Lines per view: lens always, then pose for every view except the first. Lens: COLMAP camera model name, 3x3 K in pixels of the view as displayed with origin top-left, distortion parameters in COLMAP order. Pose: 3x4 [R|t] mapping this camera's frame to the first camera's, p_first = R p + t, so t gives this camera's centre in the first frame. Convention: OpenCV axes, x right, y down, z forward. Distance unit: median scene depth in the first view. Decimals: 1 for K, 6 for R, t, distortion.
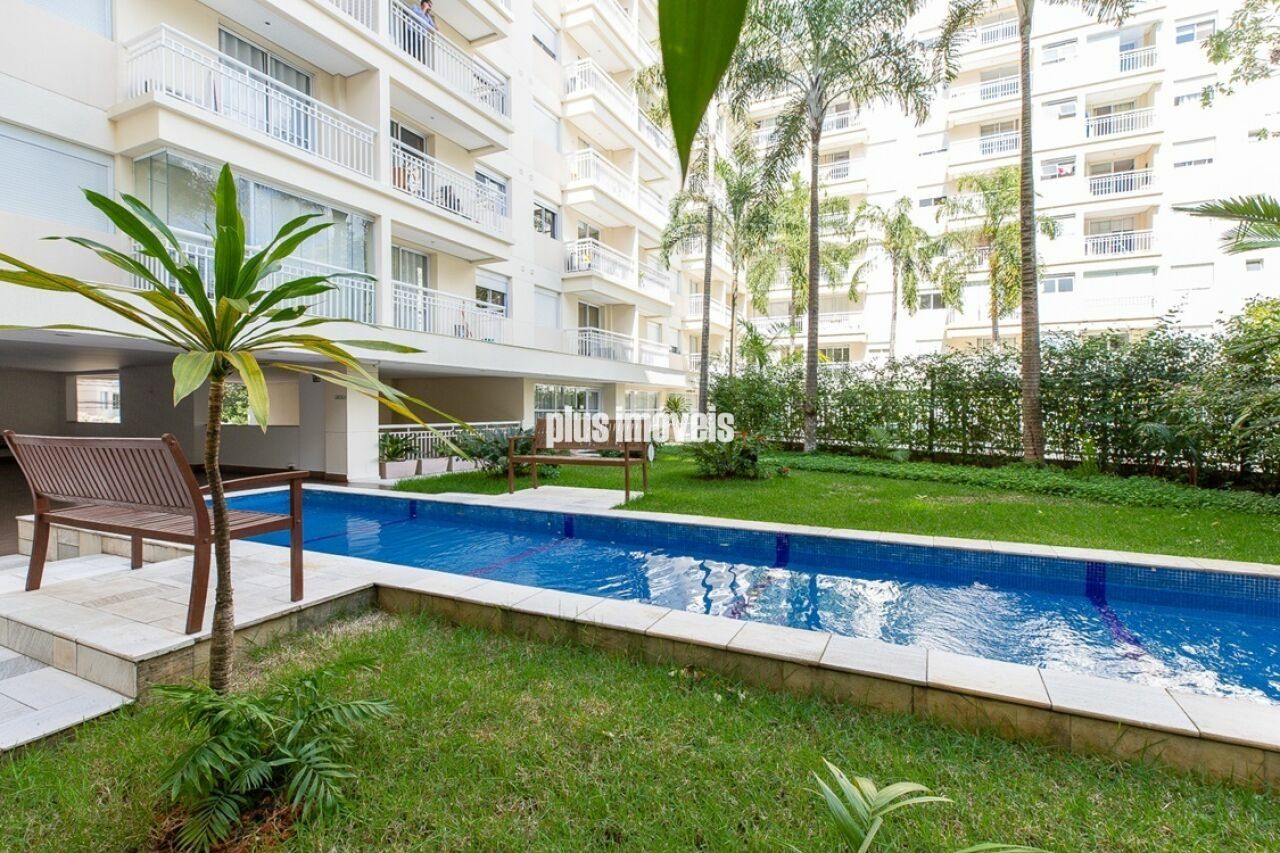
lens RADIAL K [[599.7, 0, 640.0], [0, 599.7, 426.5], [0, 0, 1]] dist [-0.000252, 0.000125]
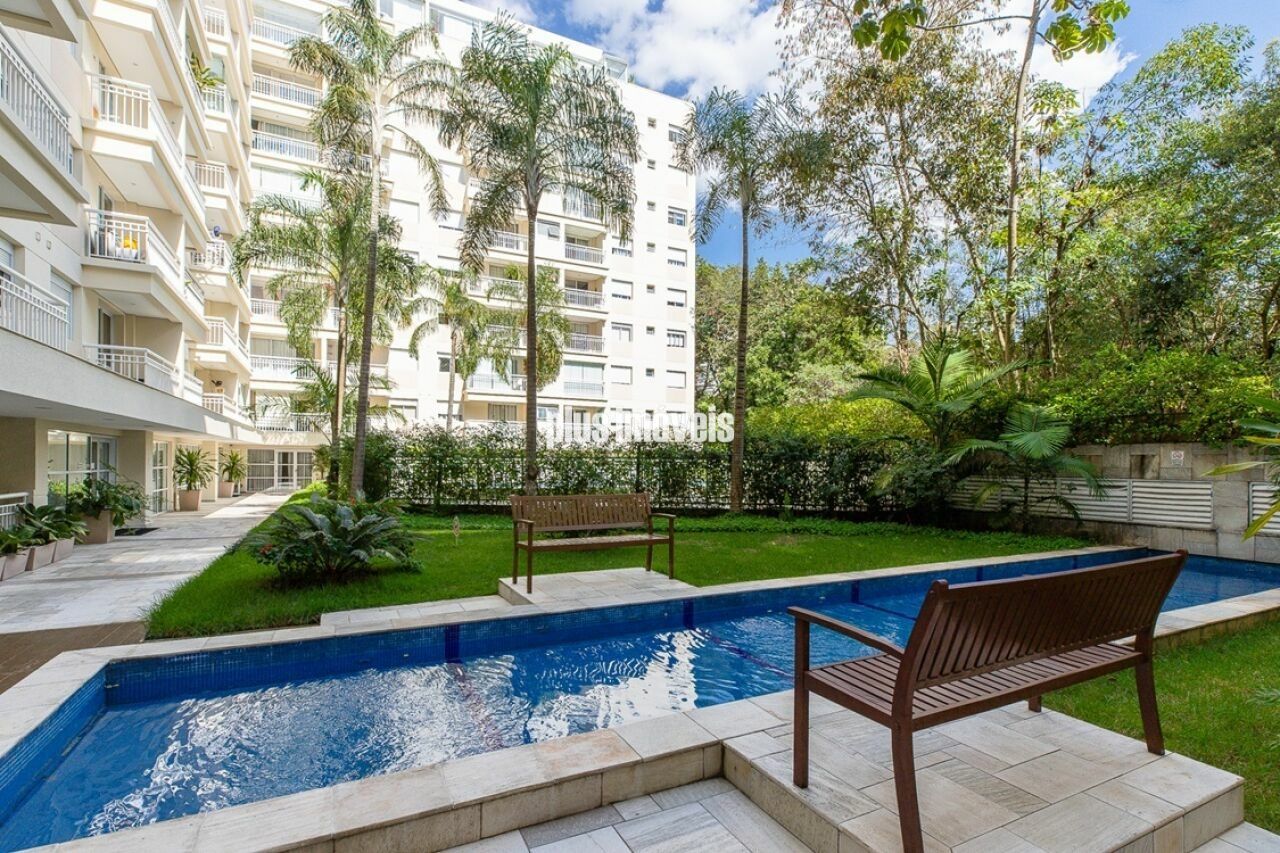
lens RADIAL K [[597.0, 0, 639.1], [0, 597.0, 466.7], [0, 0, 1]] dist [-0.000866, -0.000331]
pose [[0.598648, -0.000263, 0.801012, -0.199643], [0.015653, 0.999813, -0.011370, -0.011431], [-0.800860, 0.019345, 0.598540, 0.109683]]
